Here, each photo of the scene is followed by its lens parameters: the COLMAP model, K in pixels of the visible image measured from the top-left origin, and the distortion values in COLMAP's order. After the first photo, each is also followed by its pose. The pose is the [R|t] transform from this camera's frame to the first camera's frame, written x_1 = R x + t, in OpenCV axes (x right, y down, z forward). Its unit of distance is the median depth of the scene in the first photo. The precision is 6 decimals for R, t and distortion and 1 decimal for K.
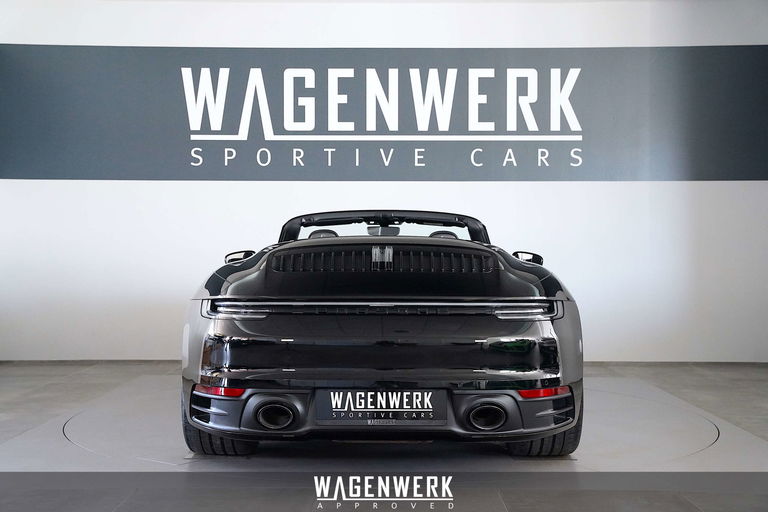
lens RADIAL K [[1049.7, 0, 385.6], [0, 1049.7, 250.3], [0, 0, 1]] dist [-0.012867, 0.000000]
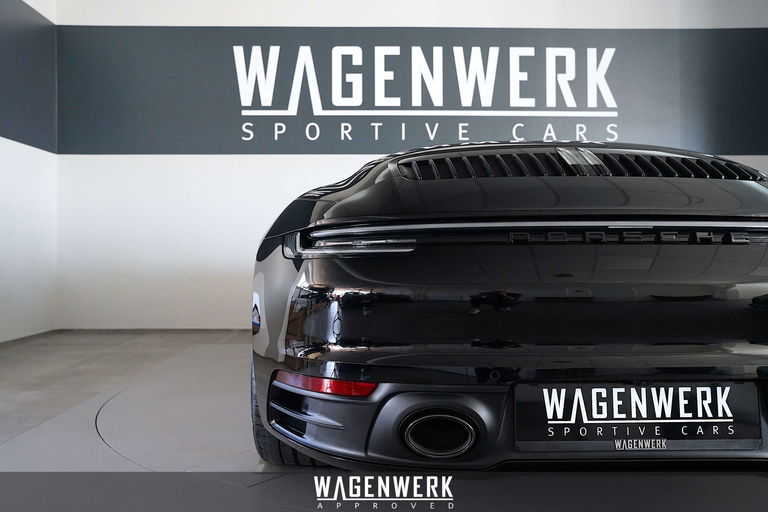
lens RADIAL K [[755.9, 0, 379.1], [0, 755.9, 238.8], [0, 0, 1]] dist [-0.078456, 0.000000]
pose [[0.999943, -0.003053, 0.010232, -0.058748], [0.003194, 0.999901, -0.013721, 0.026815], [-0.010189, 0.013753, 0.999854, 0.260348]]
